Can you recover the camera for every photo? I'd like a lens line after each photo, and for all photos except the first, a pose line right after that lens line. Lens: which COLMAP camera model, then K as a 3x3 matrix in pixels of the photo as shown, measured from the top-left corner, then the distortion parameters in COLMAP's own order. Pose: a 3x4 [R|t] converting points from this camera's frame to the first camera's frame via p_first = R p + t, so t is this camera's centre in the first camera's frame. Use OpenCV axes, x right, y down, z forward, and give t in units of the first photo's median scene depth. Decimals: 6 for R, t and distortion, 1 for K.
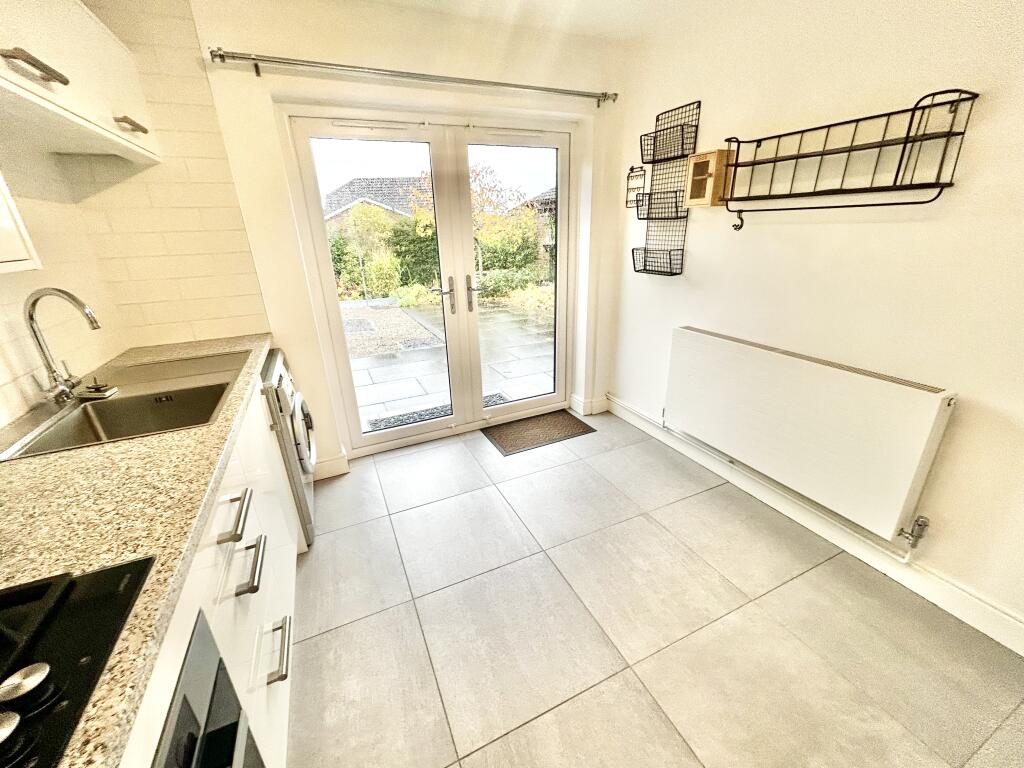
lens RADIAL K [[414.3, 0, 512.7], [0, 414.3, 382.7], [0, 0, 1]] dist [-0.000781, 0.000348]
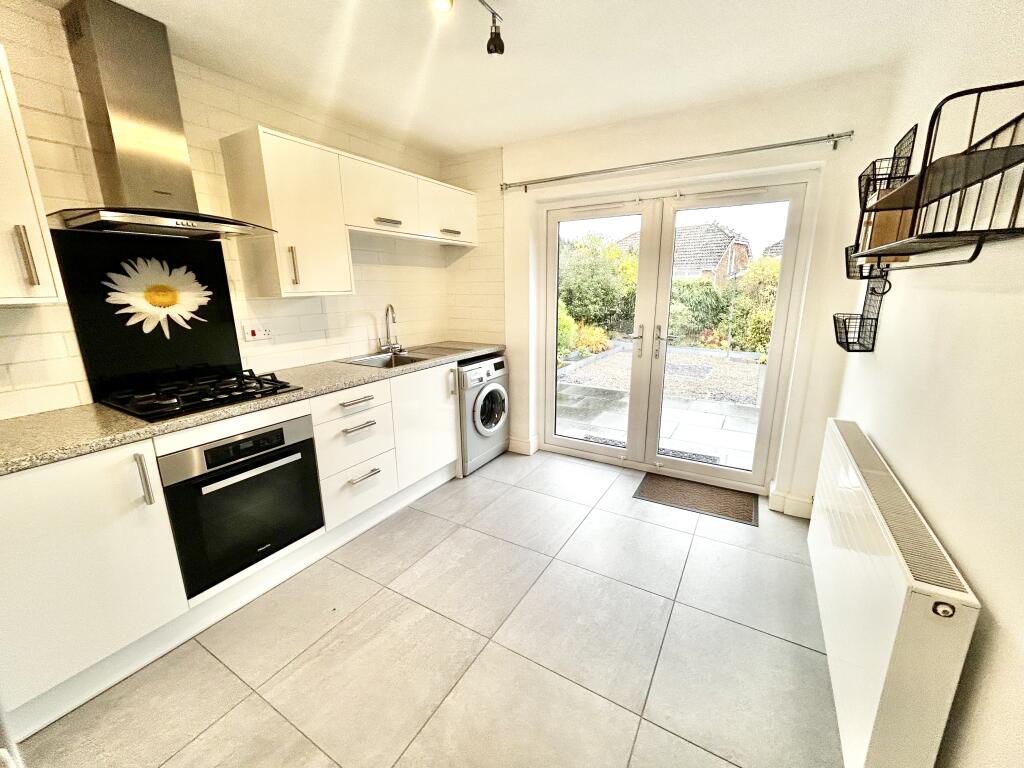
lens RADIAL K [[414.3, 0, 512.7], [0, 414.3, 382.7], [0, 0, 1]] dist [-0.000781, 0.000348]
pose [[0.566380, 0.212047, -0.796398, 0.598951], [-0.300122, 0.953048, 0.040316, -0.047896], [0.767555, 0.216182, 0.603427, 0.089879]]
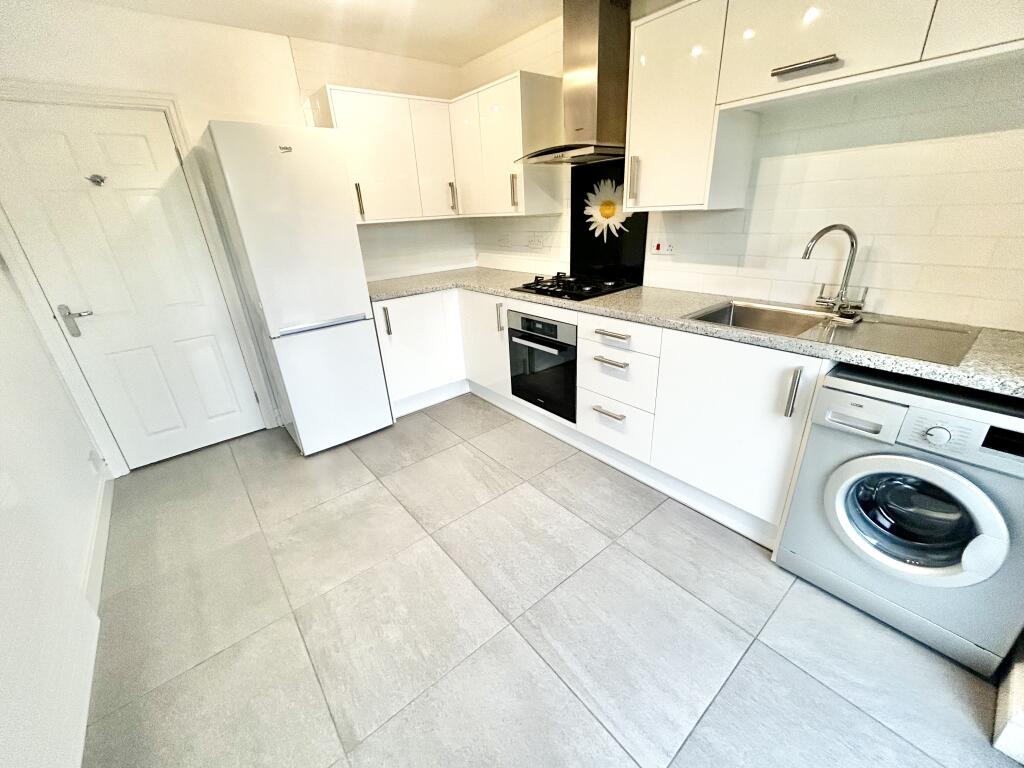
lens RADIAL K [[414.3, 0, 512.7], [0, 414.3, 382.7], [0, 0, 1]] dist [-0.000781, 0.000348]
pose [[-0.963134, 0.173920, -0.205246, 0.112942], [-0.015711, 0.725261, 0.688294, -0.350204], [0.268565, 0.666144, -0.695791, 0.915203]]
